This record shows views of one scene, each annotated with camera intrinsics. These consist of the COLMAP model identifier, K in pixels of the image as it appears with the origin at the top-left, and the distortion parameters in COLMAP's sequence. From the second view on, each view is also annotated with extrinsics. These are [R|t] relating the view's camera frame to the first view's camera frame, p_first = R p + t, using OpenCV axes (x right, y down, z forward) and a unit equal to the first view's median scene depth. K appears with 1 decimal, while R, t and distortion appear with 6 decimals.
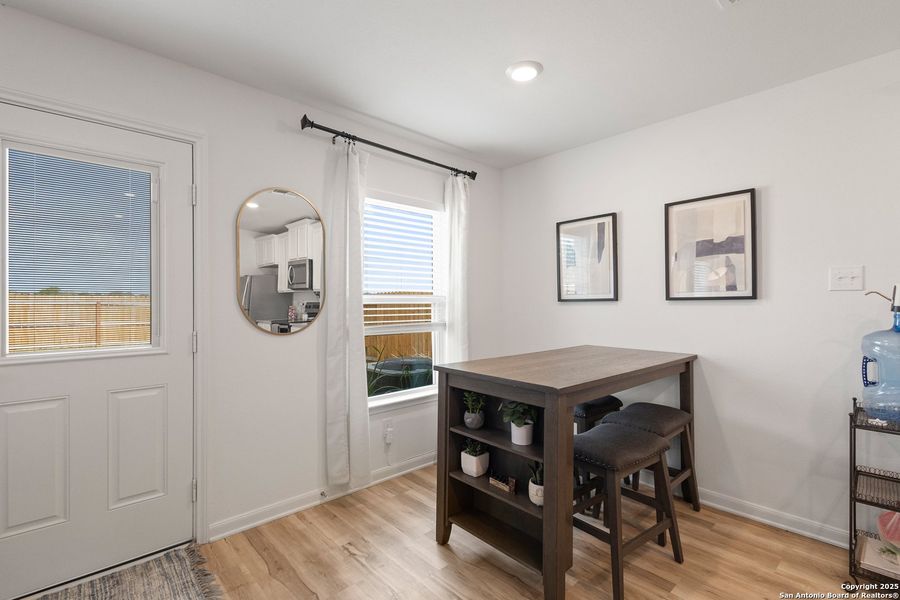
lens RADIAL K [[416.7, 0, 447.3], [0, 416.7, 298.2], [0, 0, 1]] dist [0.000002, 0.000004]
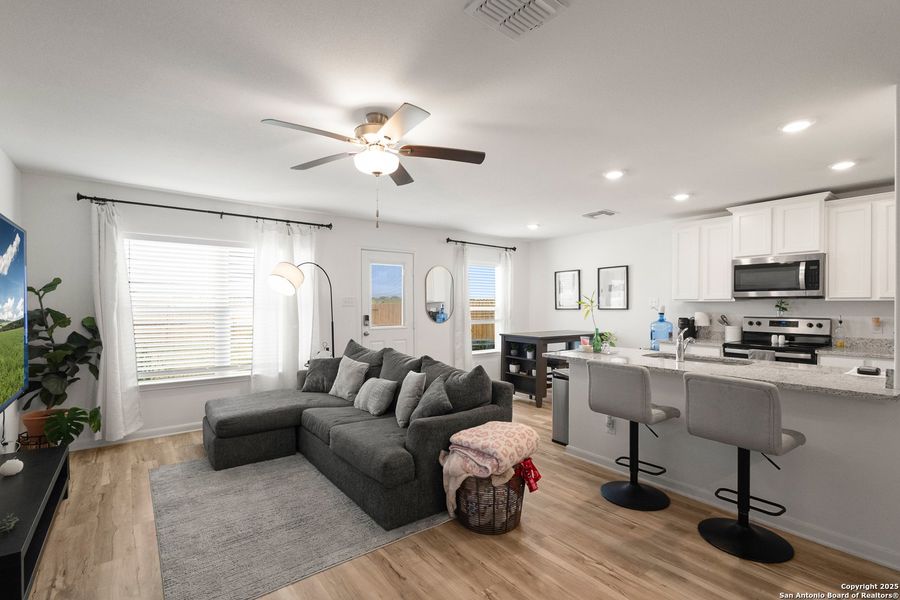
lens RADIAL K [[415.9, 0, 444.4], [0, 415.9, 309.2], [0, 0, 1]] dist [0.001151, 0.000029]
pose [[0.994753, 0.002588, -0.102270, -0.100836], [-0.000645, 0.999819, 0.019032, -0.045318], [0.102301, -0.018866, 0.994575, -1.551263]]
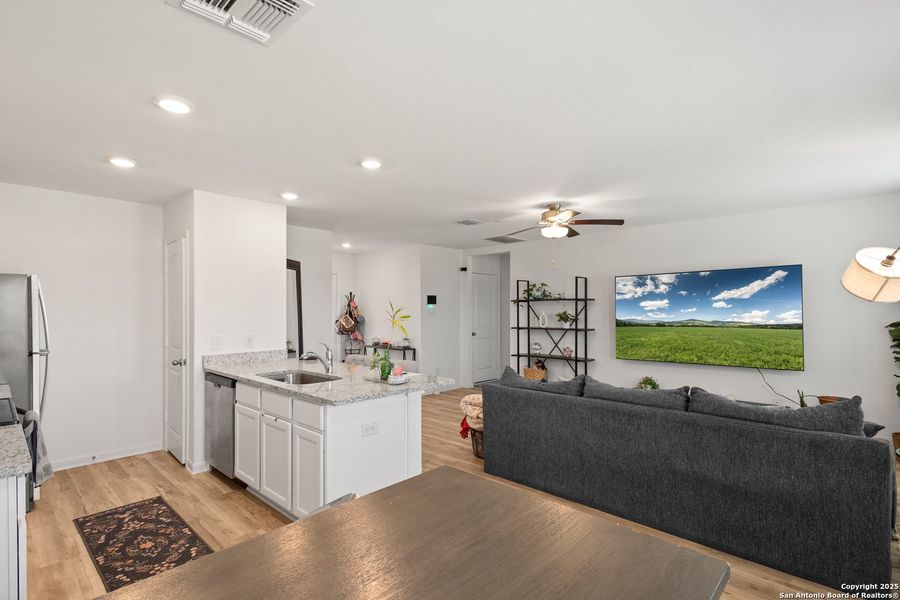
lens RADIAL K [[428.5, 0, 446.9], [0, 428.5, 307.1], [0, 0, 1]] dist [0.000293, -0.000261]
pose [[-0.997181, 0.005230, -0.074852, 0.212041], [0.006177, 0.999904, -0.012428, -0.052197], [0.074780, -0.012855, -0.997117, 1.180935]]
